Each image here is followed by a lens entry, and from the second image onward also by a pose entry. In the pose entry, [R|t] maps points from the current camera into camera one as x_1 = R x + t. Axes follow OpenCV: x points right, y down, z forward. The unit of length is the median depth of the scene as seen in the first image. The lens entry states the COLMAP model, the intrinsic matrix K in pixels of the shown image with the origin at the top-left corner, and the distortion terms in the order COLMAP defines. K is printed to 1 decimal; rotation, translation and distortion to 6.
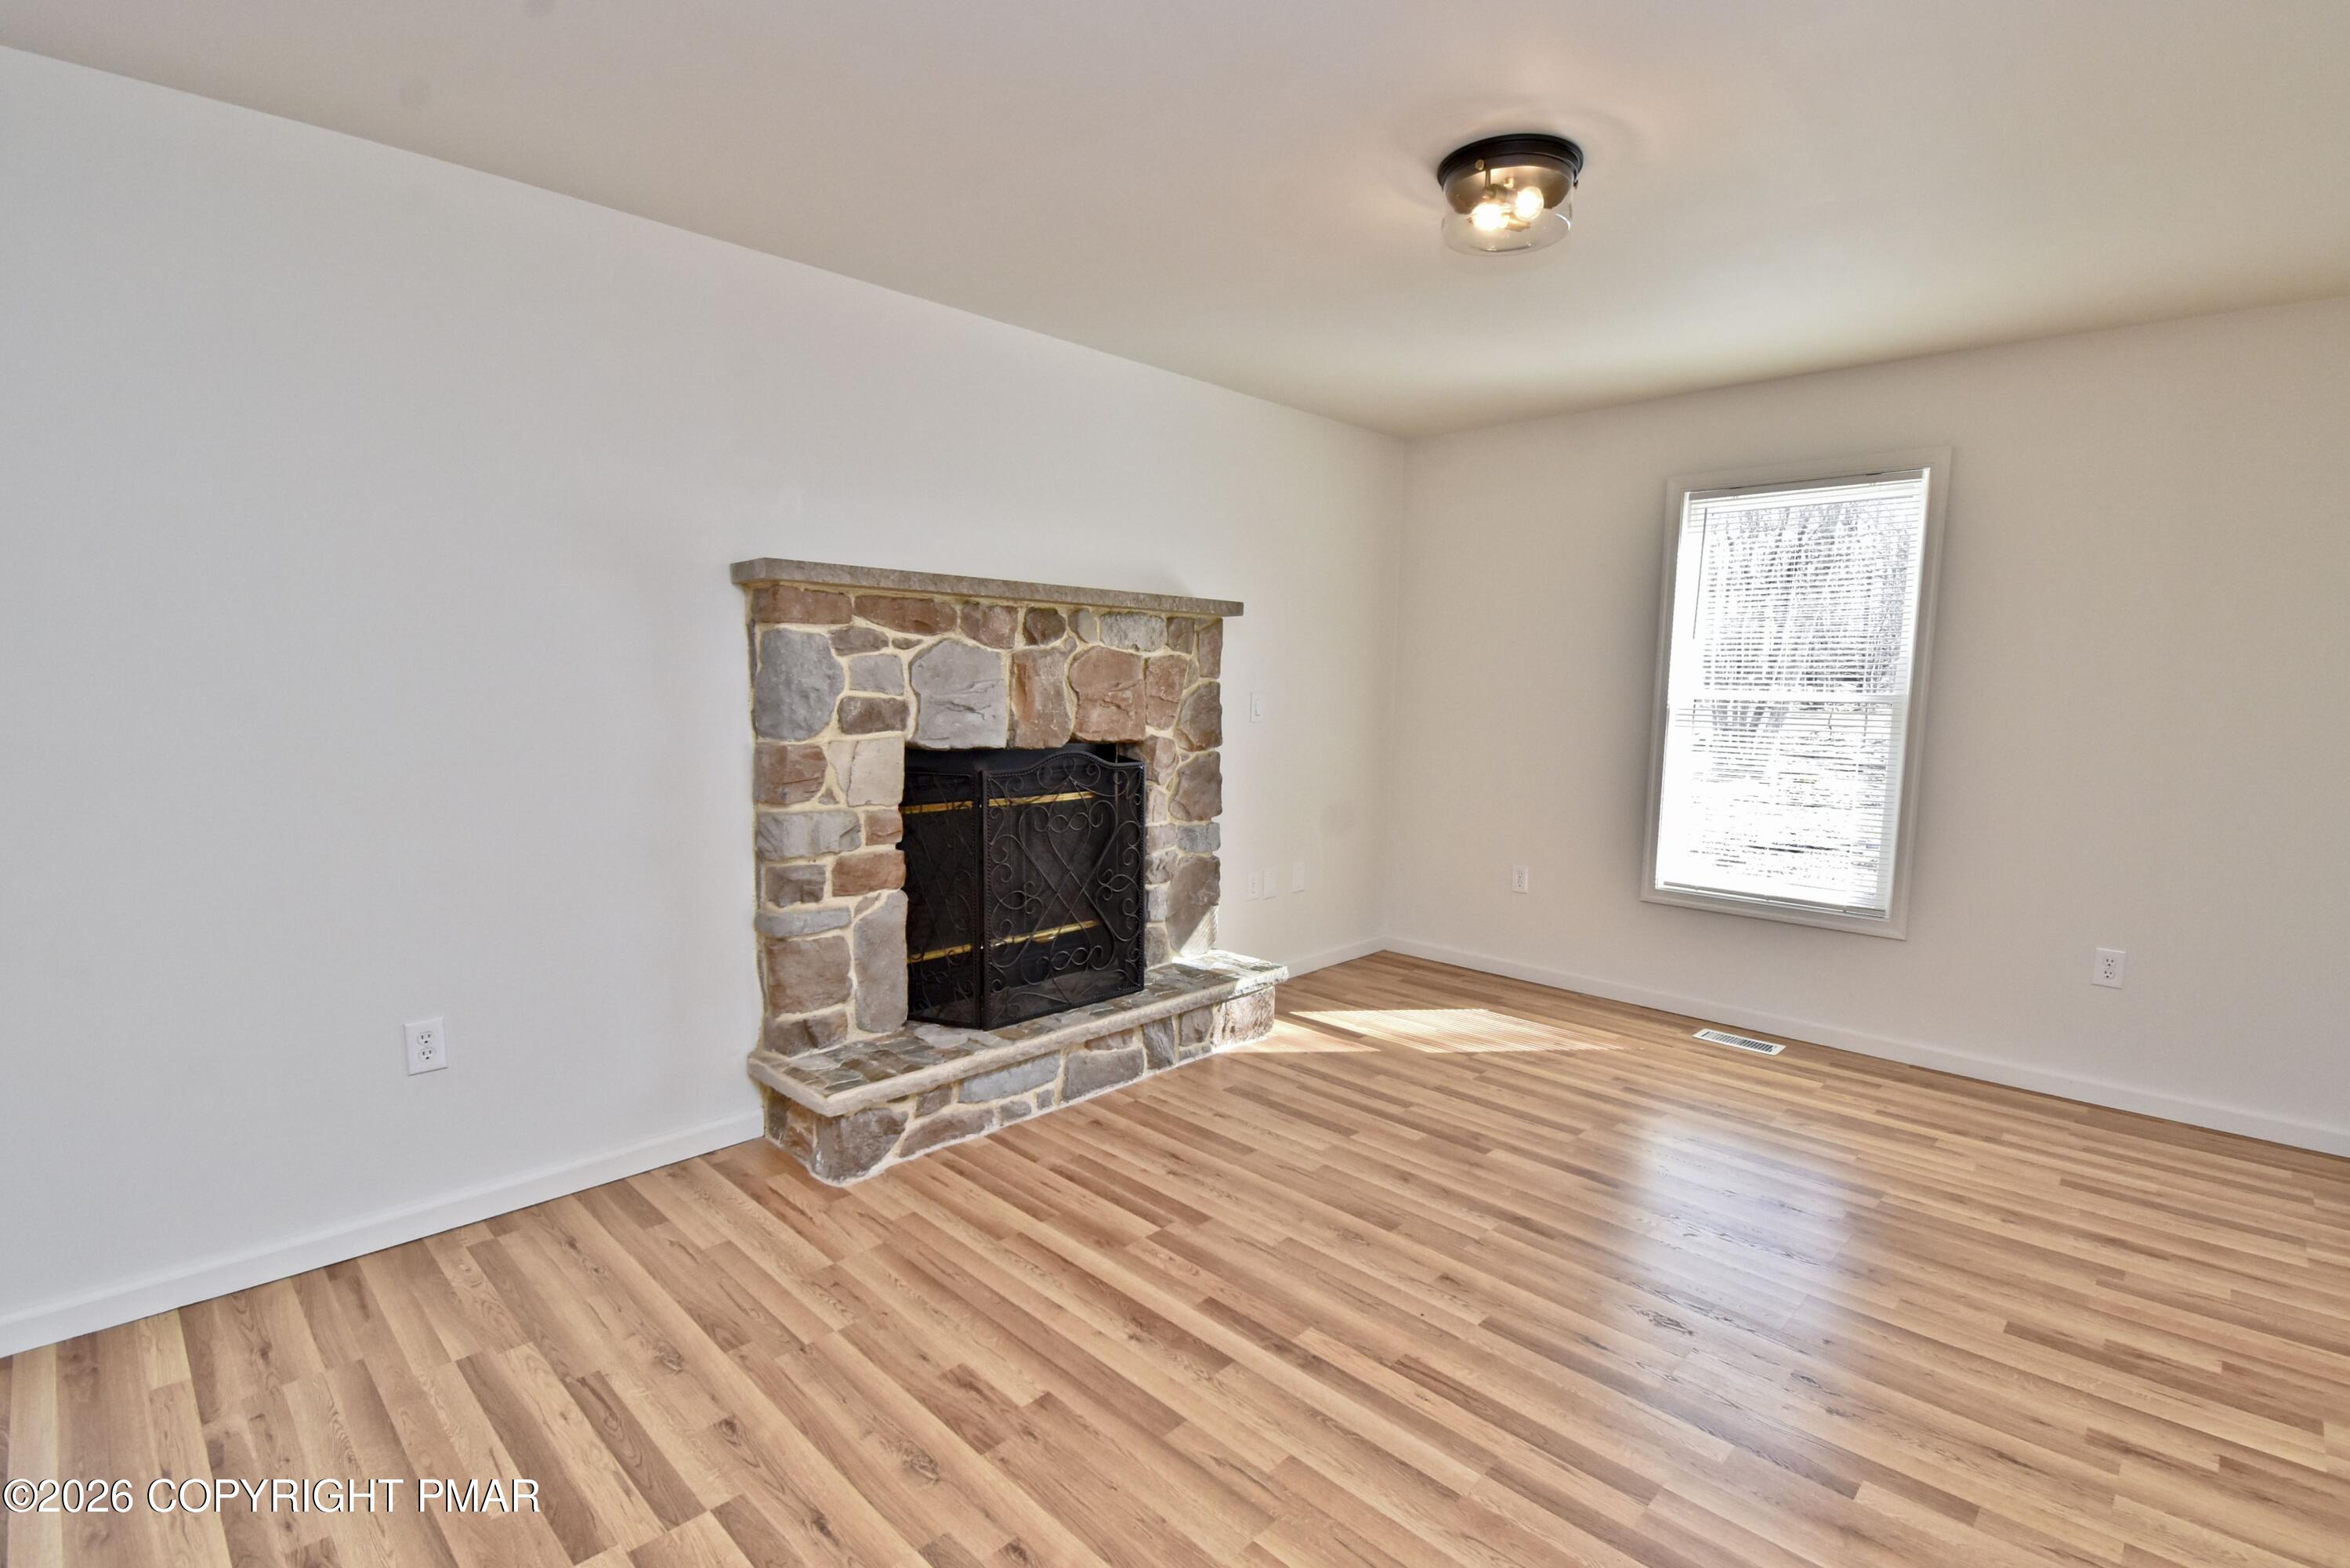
lens RADIAL K [[1104.6, 0, 1186.9], [0, 1104.6, 807.3], [0, 0, 1]] dist [0.019162, -0.029148]
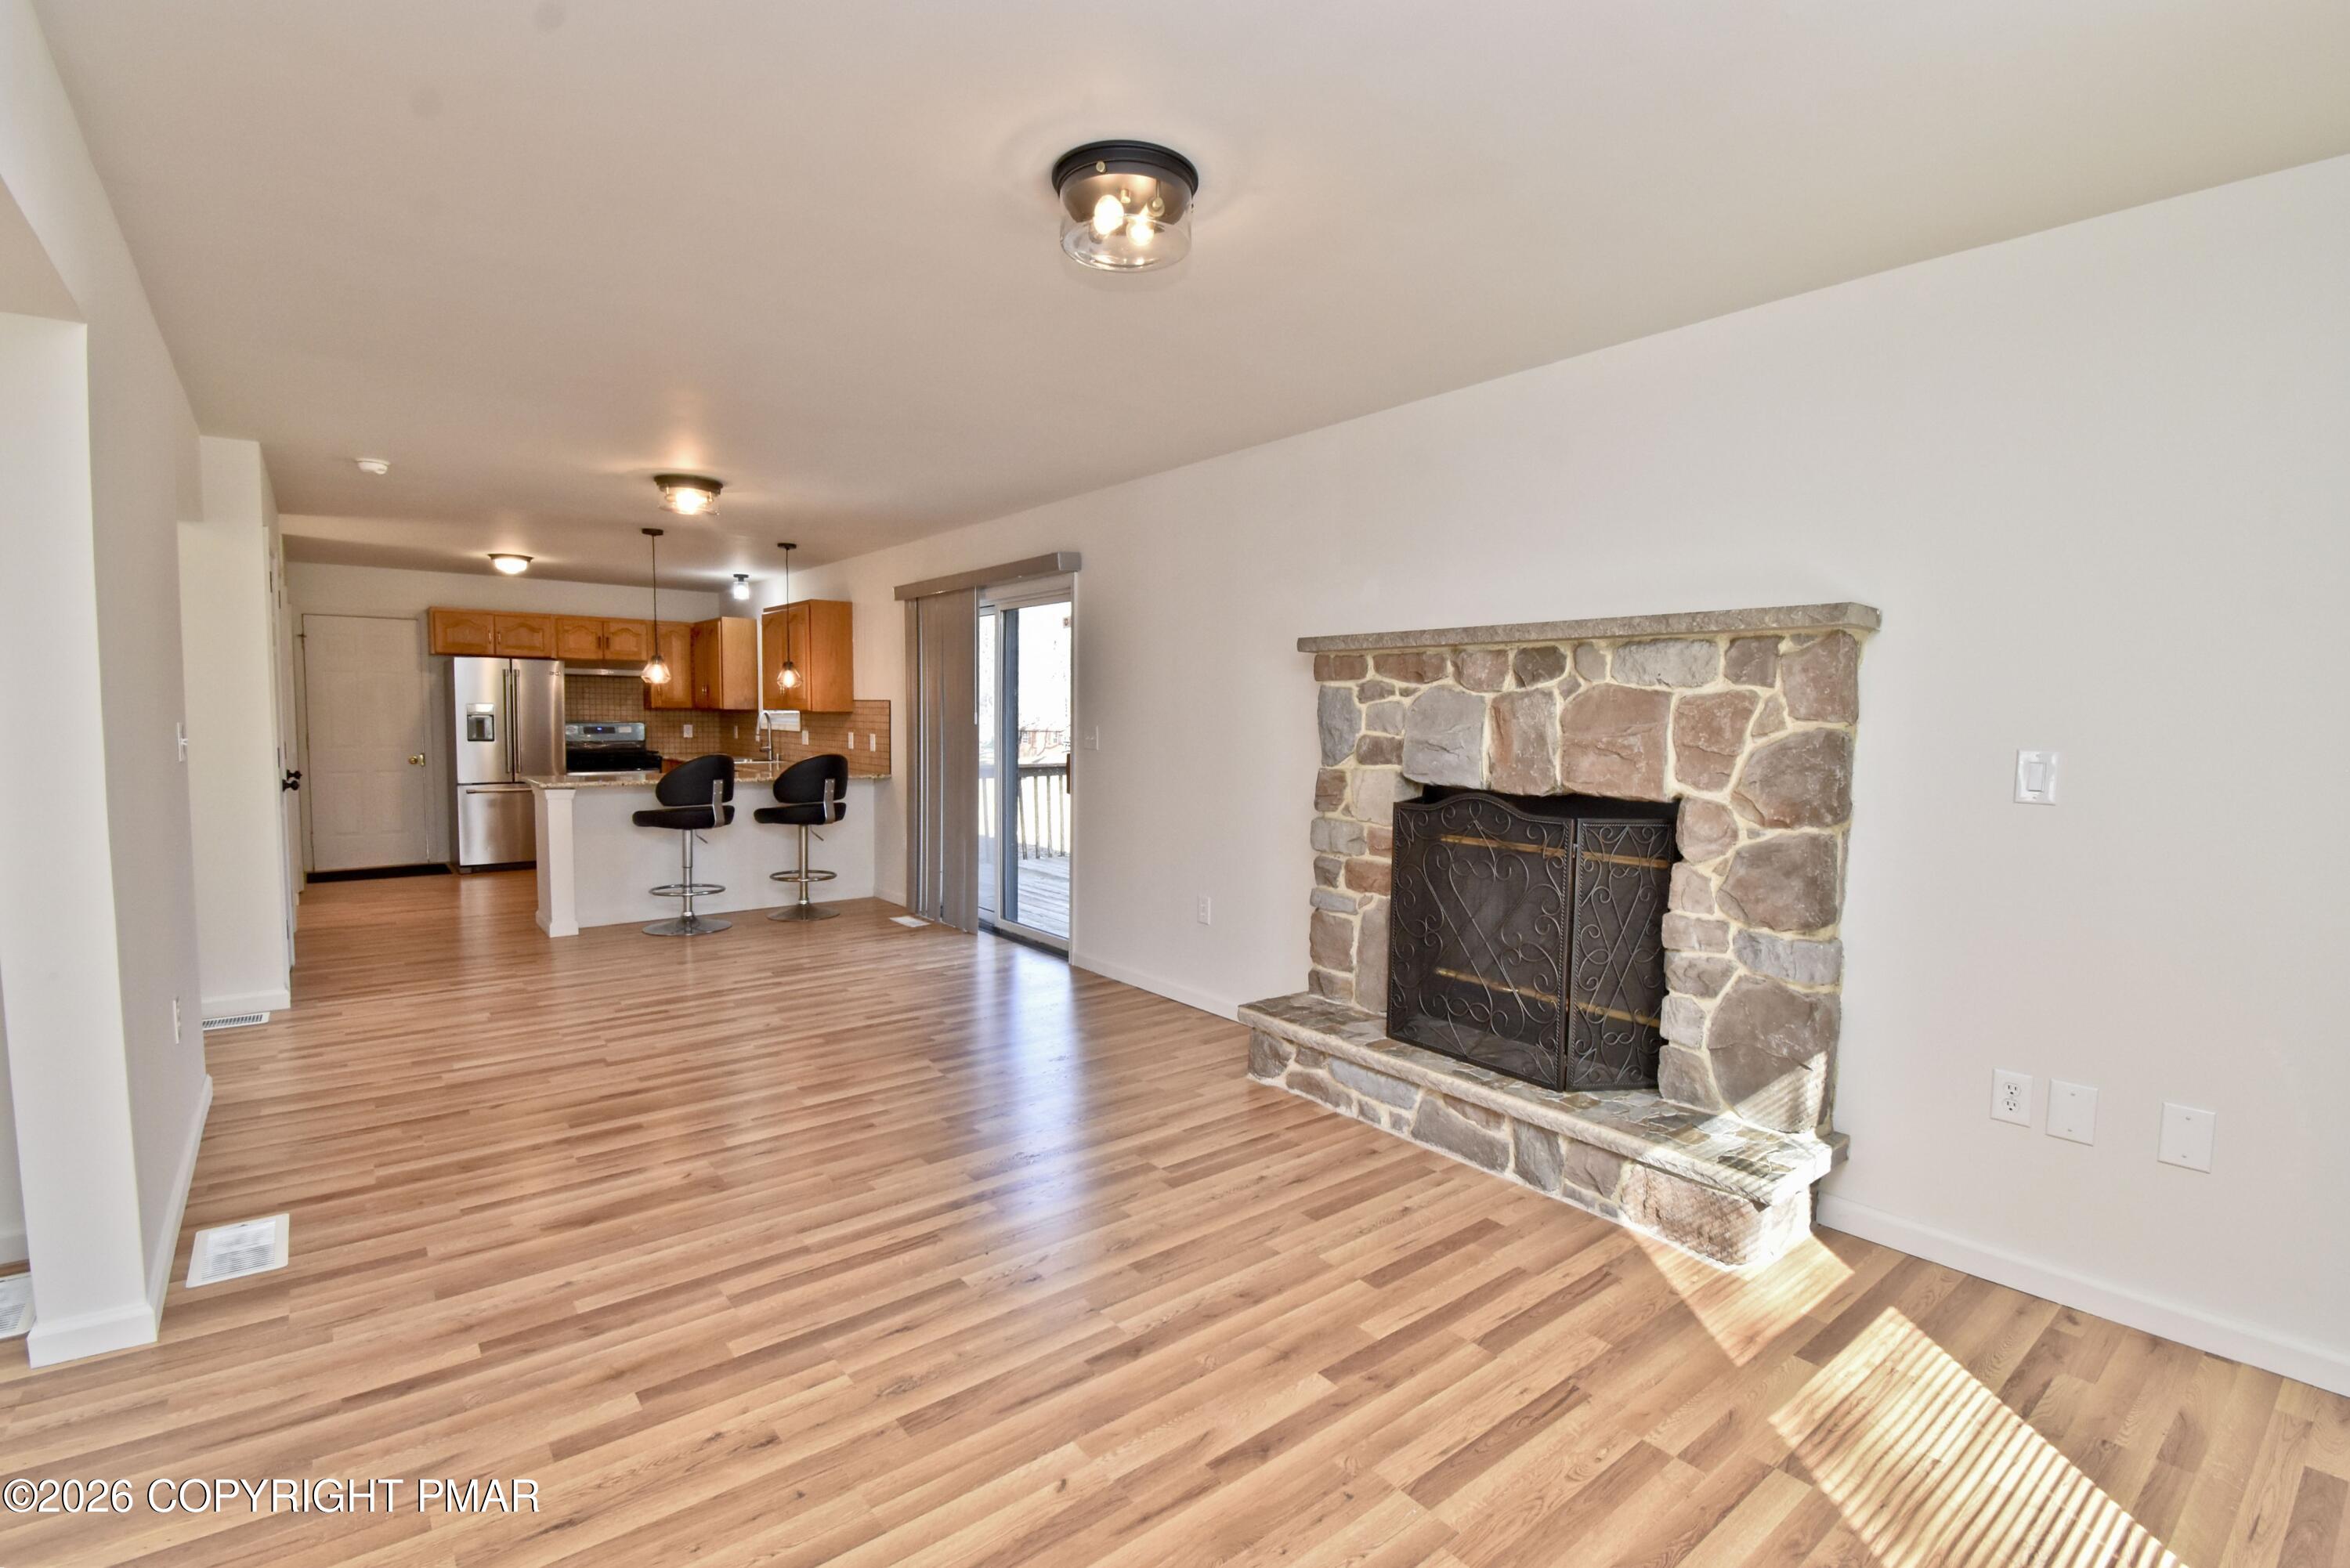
lens RADIAL K [[1053.6, 0, 1166.3], [0, 1053.6, 794.2], [0, 0, 1]] dist [0.018819, -0.025564]
pose [[-0.131984, 0.059263, -0.989479, 0.853893], [-0.130110, 0.988539, 0.076561, -0.087640], [0.982676, 0.138846, -0.122760, 0.852631]]
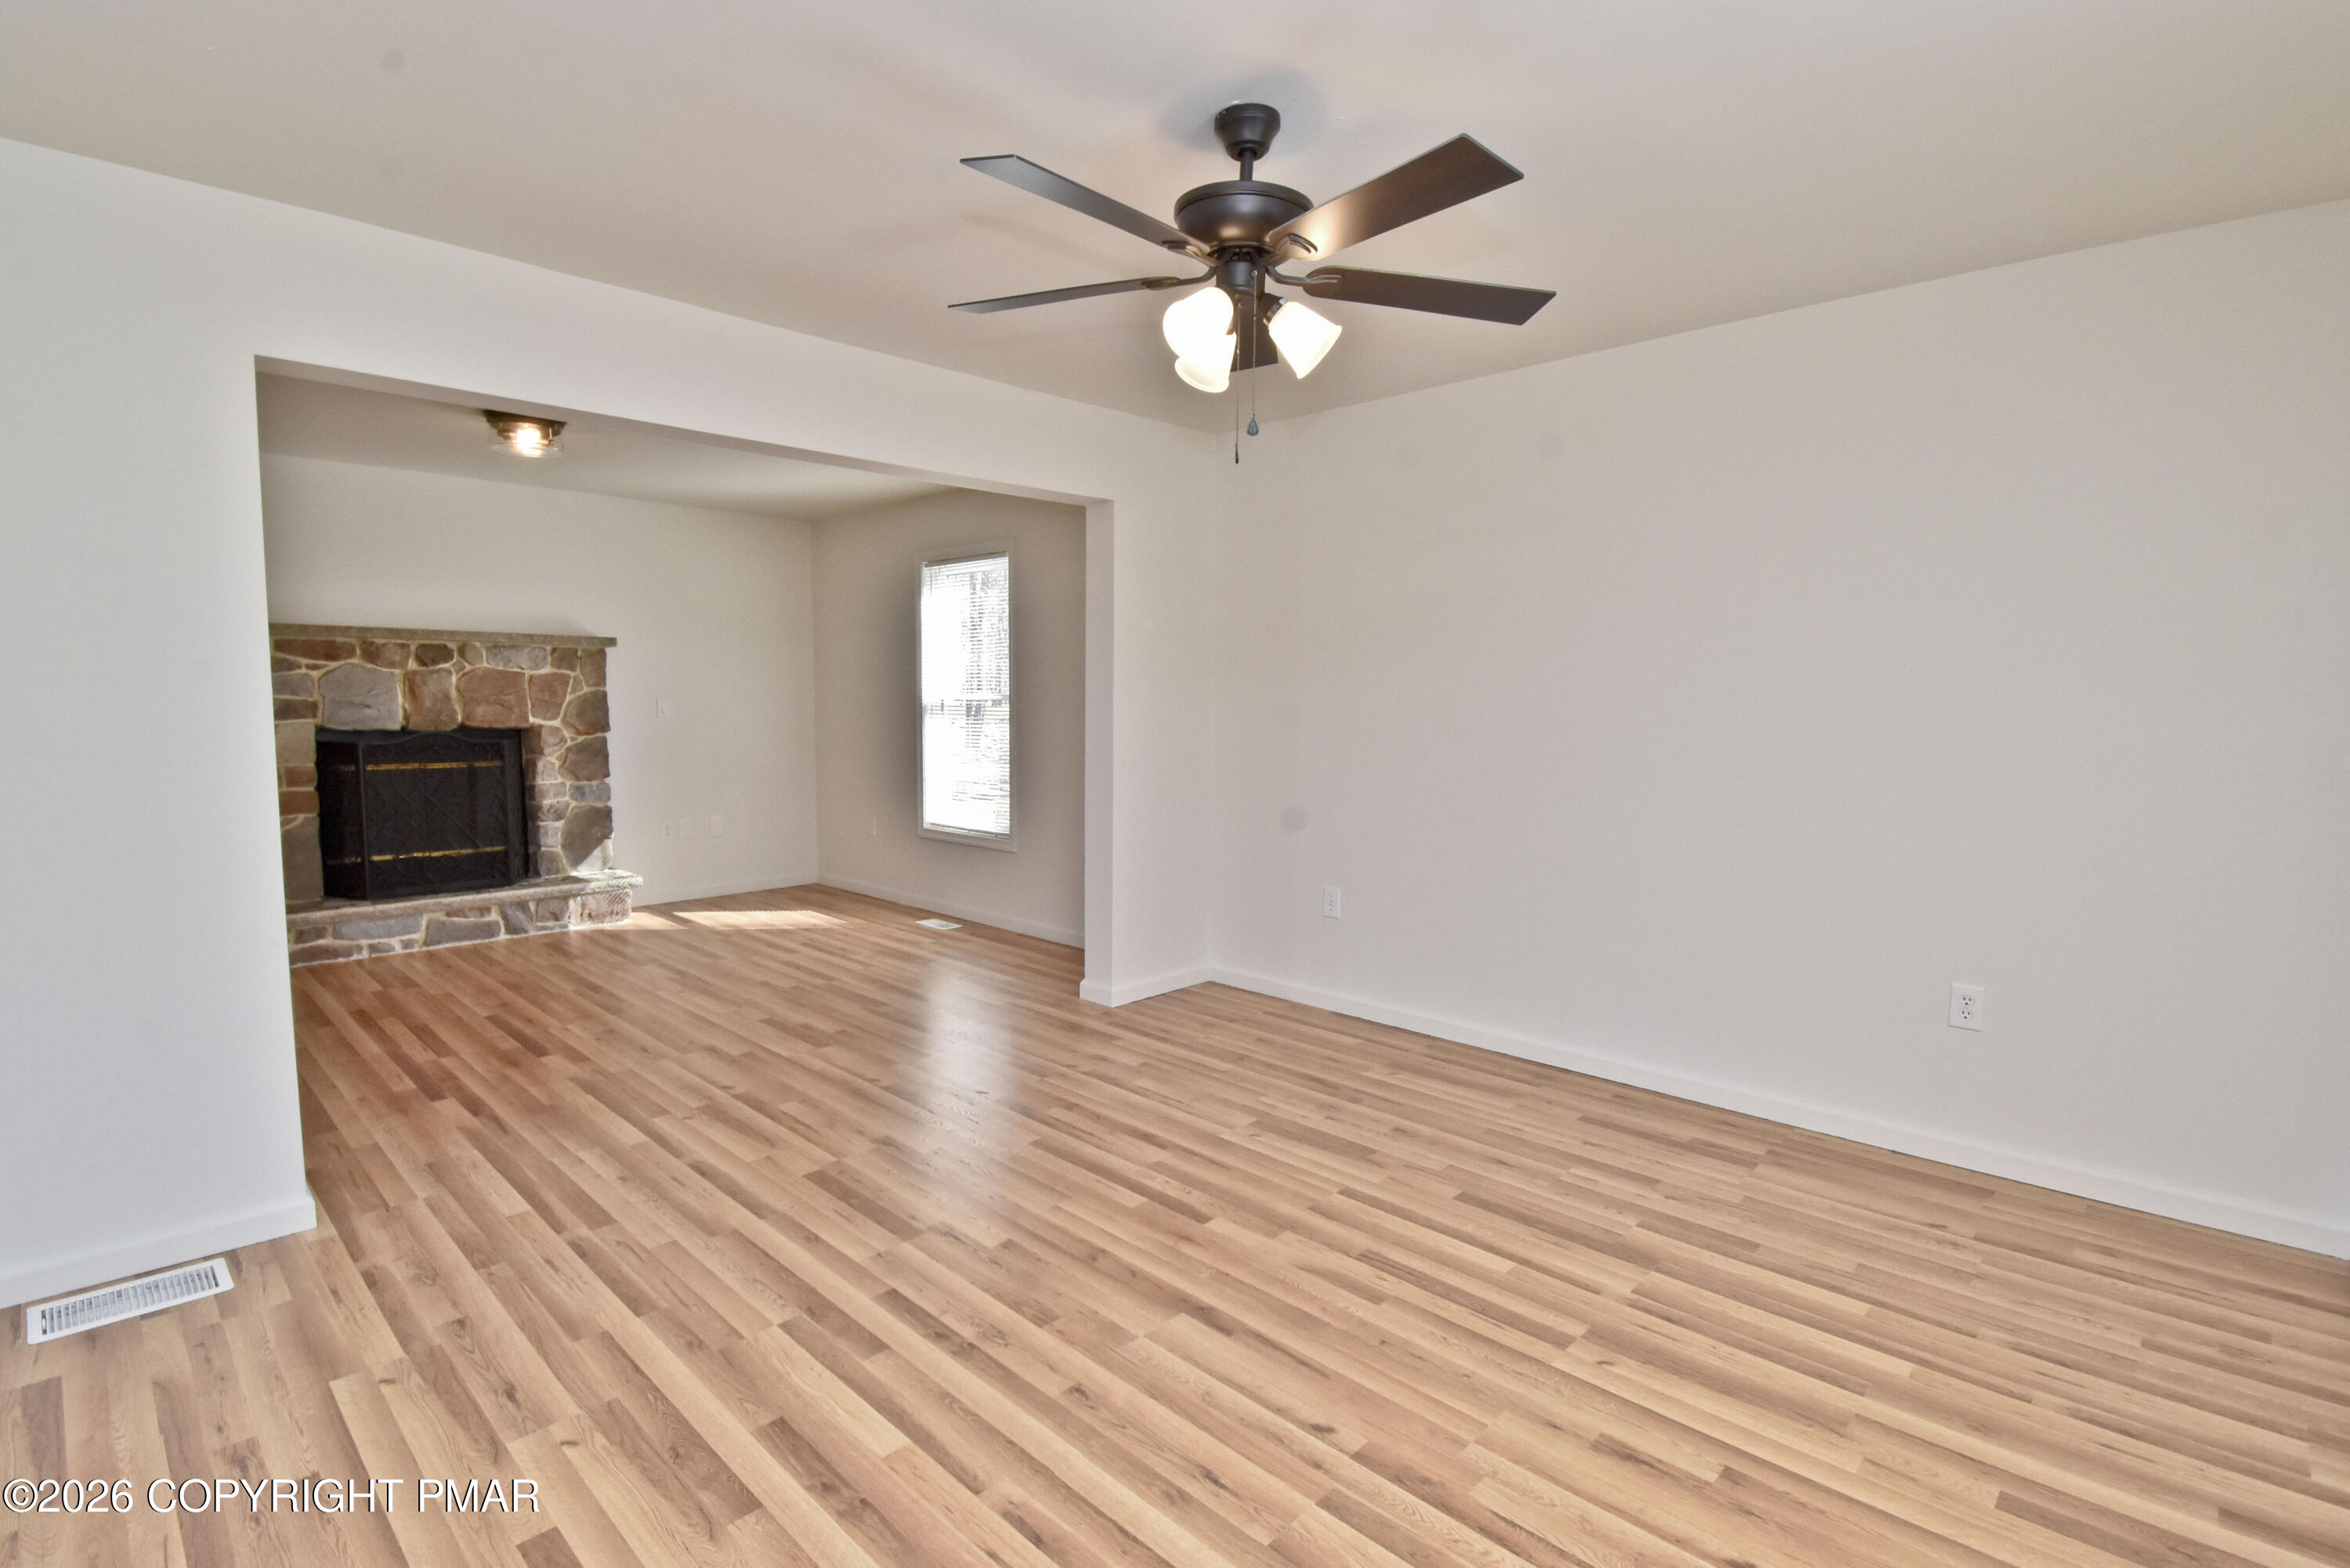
lens RADIAL K [[1110.8, 0, 1159.8], [0, 1110.8, 795.5], [0, 0, 1]] dist [0.023580, -0.030857]
pose [[0.999965, -0.006005, -0.005826, 0.977374], [0.005836, 0.999574, -0.028597, 0.097096], [0.005995, 0.028562, 0.999574, -0.636779]]
